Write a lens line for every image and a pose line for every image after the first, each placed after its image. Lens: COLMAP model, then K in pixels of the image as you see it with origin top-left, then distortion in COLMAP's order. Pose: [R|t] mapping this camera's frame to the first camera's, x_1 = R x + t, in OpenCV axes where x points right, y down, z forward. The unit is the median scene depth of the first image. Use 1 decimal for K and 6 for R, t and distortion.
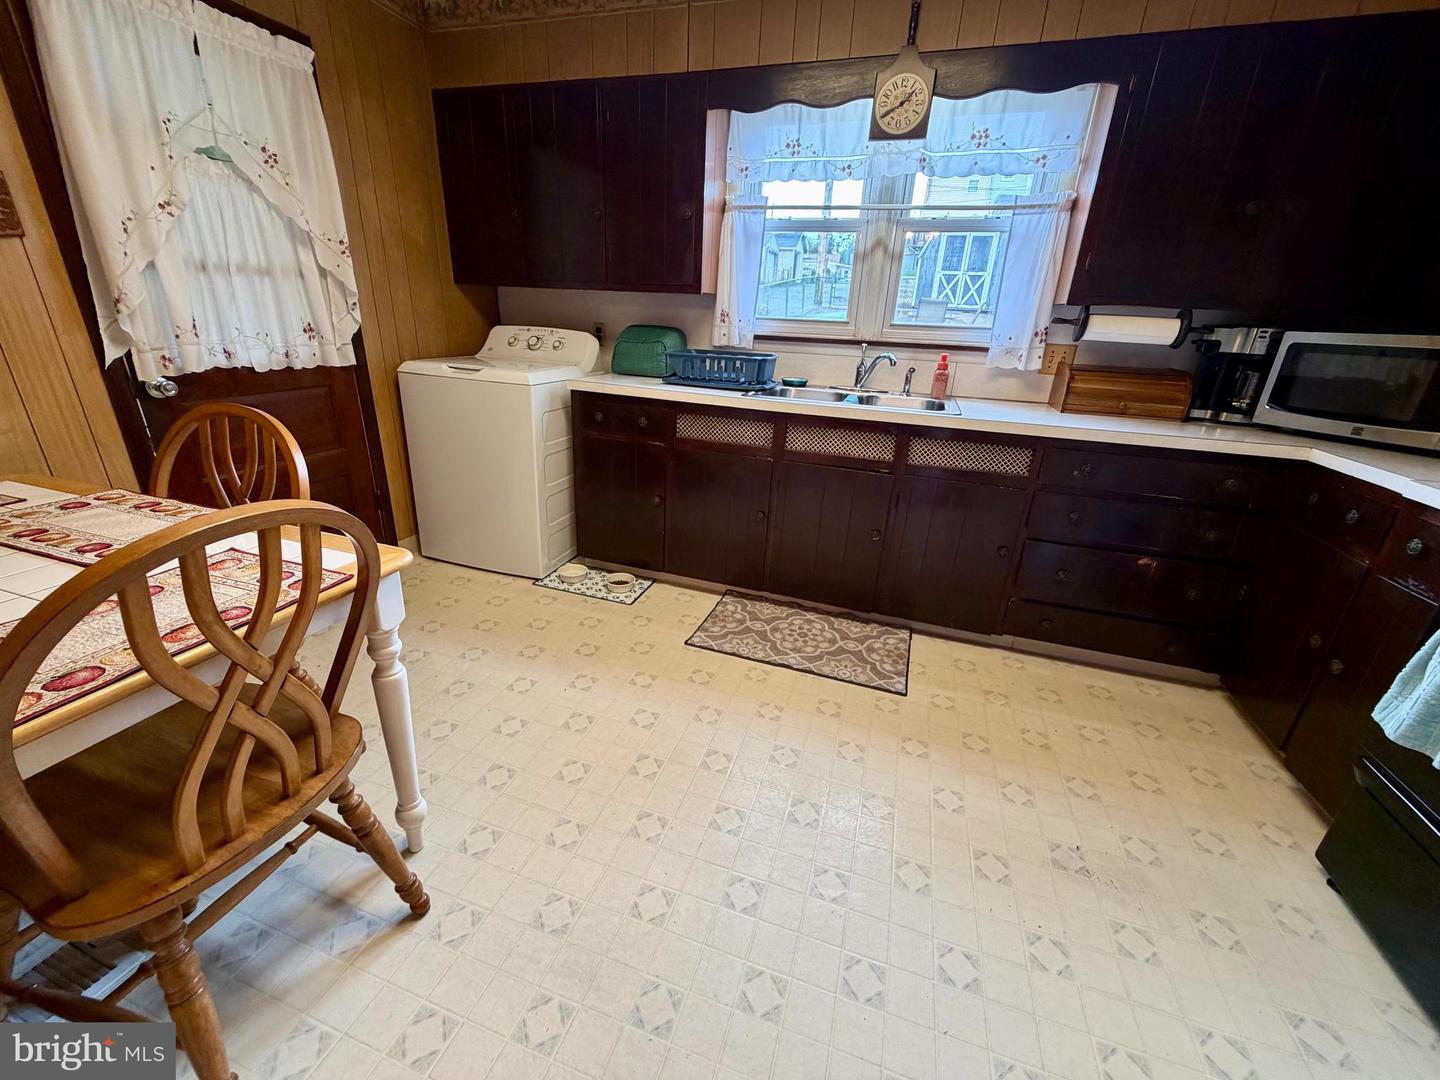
lens RADIAL K [[578.9, 0, 715.8], [0, 578.9, 542.7], [0, 0, 1]] dist [-0.001354, -0.000295]
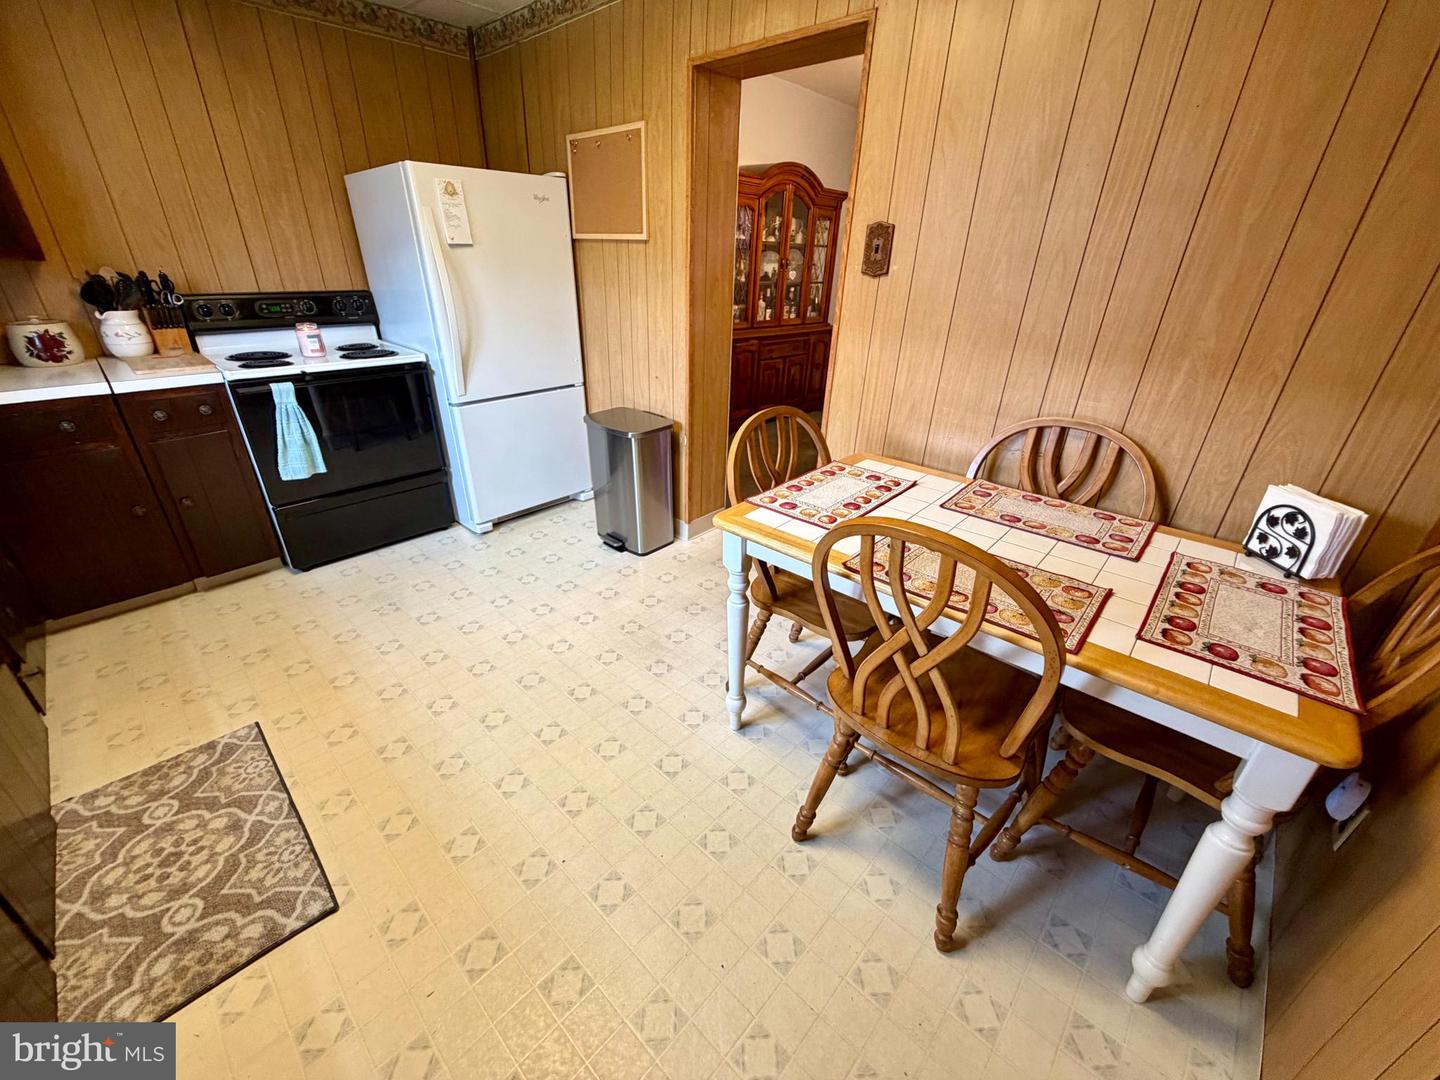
lens RADIAL K [[578.9, 0, 715.8], [0, 578.9, 542.7], [0, 0, 1]] dist [-0.001354, -0.000295]
pose [[-0.907100, -0.242048, 0.344358, -0.549548], [0.094984, 0.679303, 0.727685, -0.501874], [-0.410058, 0.692792, -0.593205, 1.000448]]
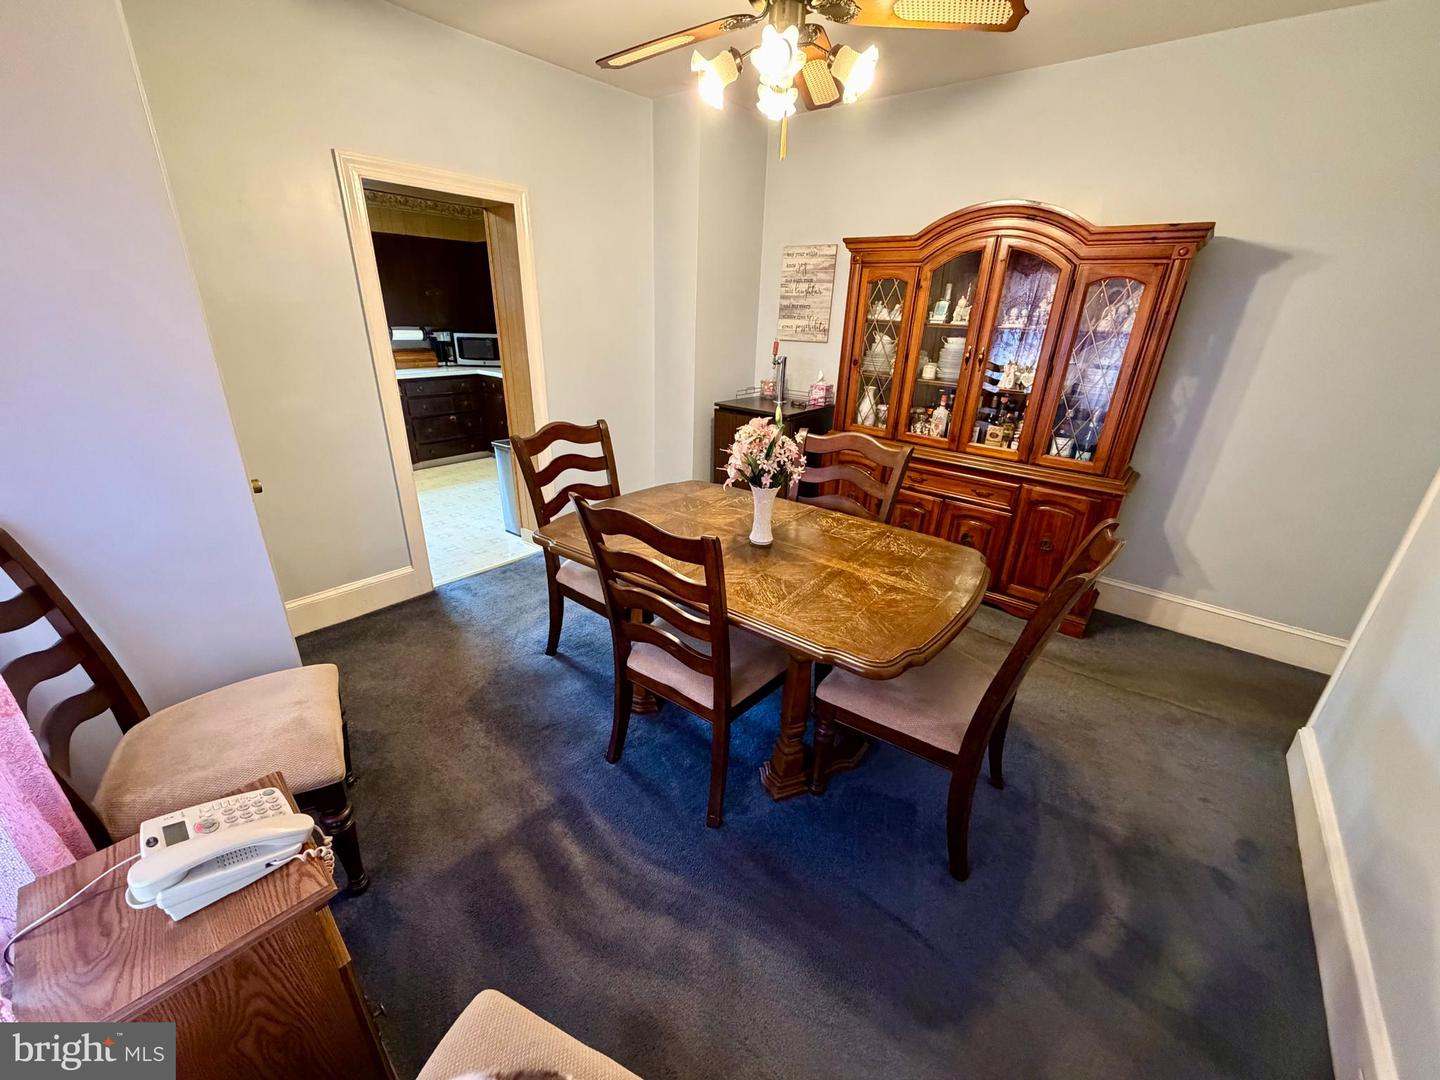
lens RADIAL K [[578.9, 0, 715.8], [0, 578.9, 542.7], [0, 0, 1]] dist [-0.001354, -0.000295]
pose [[0.368079, -0.381974, 0.847711, -1.428738], [0.329930, 0.906046, 0.265003, 0.264742], [-0.869289, 0.182144, 0.459521, -1.322733]]
